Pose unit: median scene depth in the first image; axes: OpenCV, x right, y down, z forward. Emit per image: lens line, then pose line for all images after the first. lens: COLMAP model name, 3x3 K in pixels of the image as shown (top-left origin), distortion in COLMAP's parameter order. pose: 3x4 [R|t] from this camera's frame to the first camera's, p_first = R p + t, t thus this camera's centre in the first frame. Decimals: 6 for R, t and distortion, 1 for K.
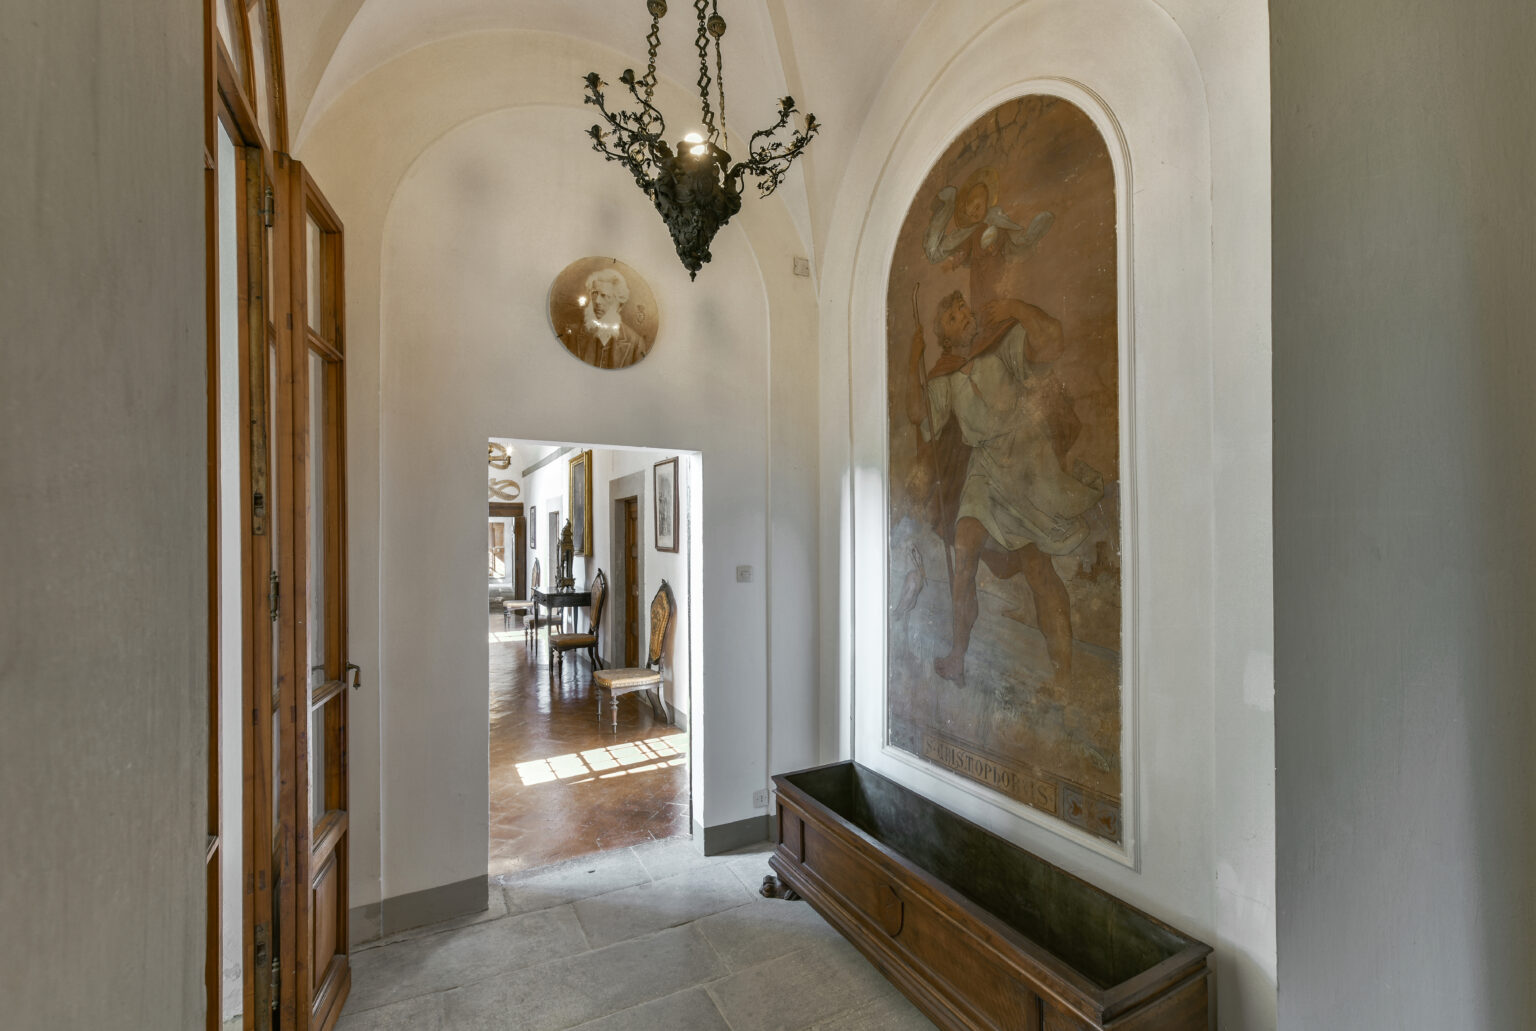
lens RADIAL K [[668.3, 0, 764.6], [0, 668.3, 525.9], [0, 0, 1]] dist [-0.004631, -0.002970]
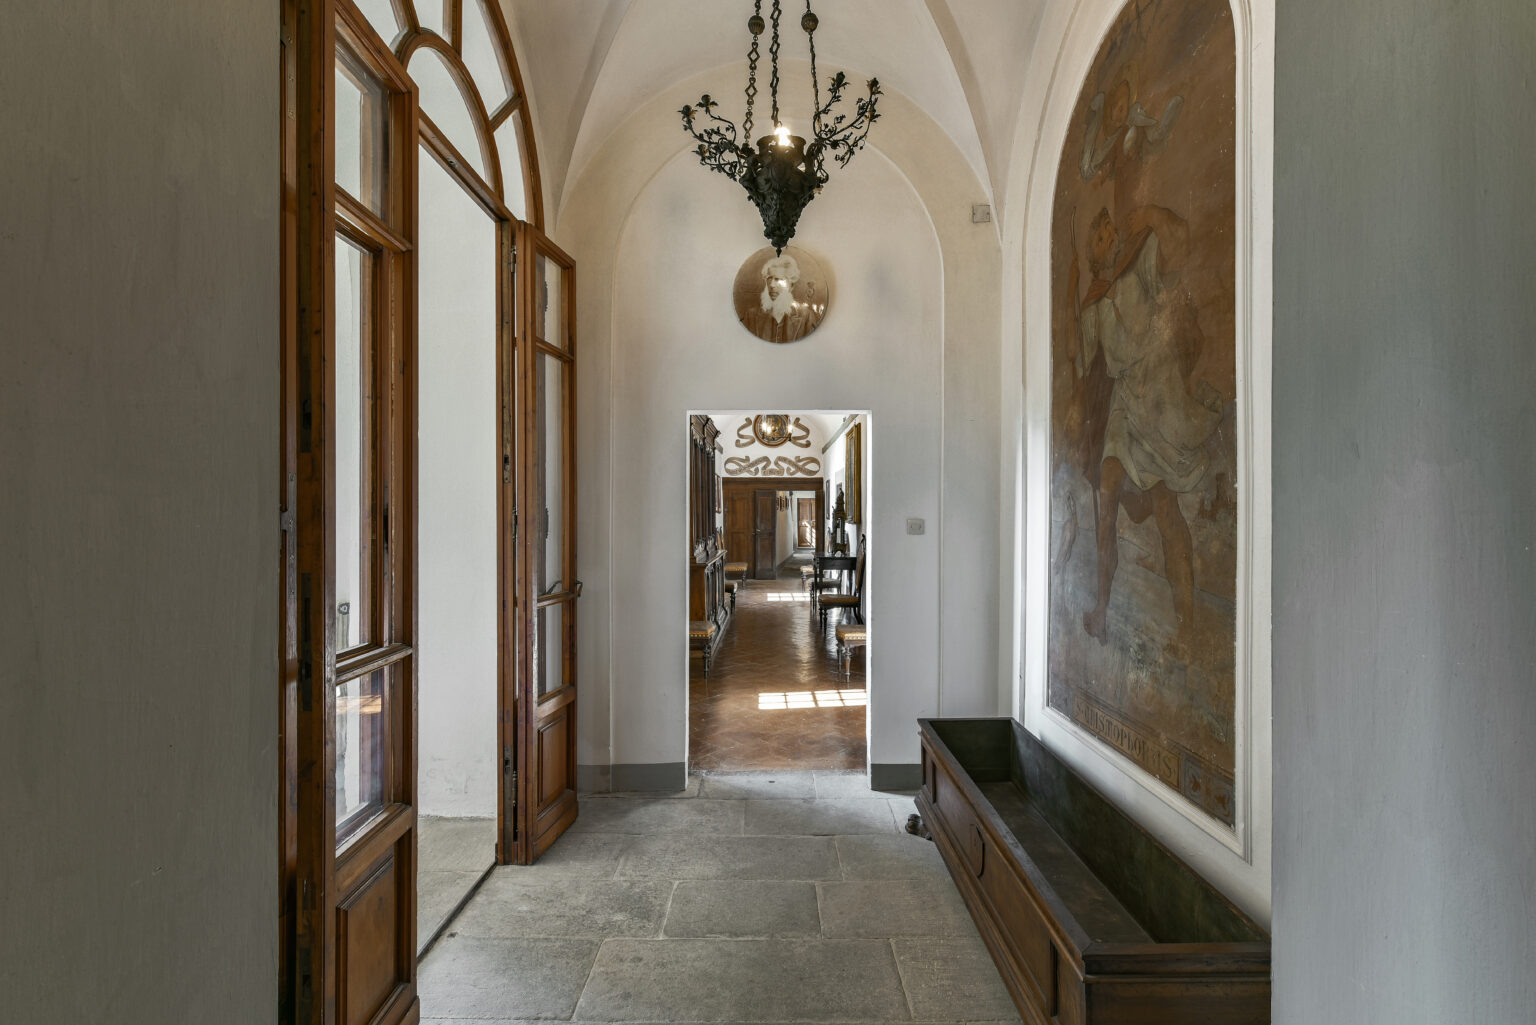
lens RADIAL K [[668.3, 0, 748.4], [0, 668.3, 509.0], [0, 0, 1]] dist [-0.004631, -0.002970]
pose [[0.873234, -0.006497, -0.487258, 0.288674], [0.010784, 0.999924, 0.005994, 0.042452], [0.487182, -0.010489, 0.873238, -0.023696]]
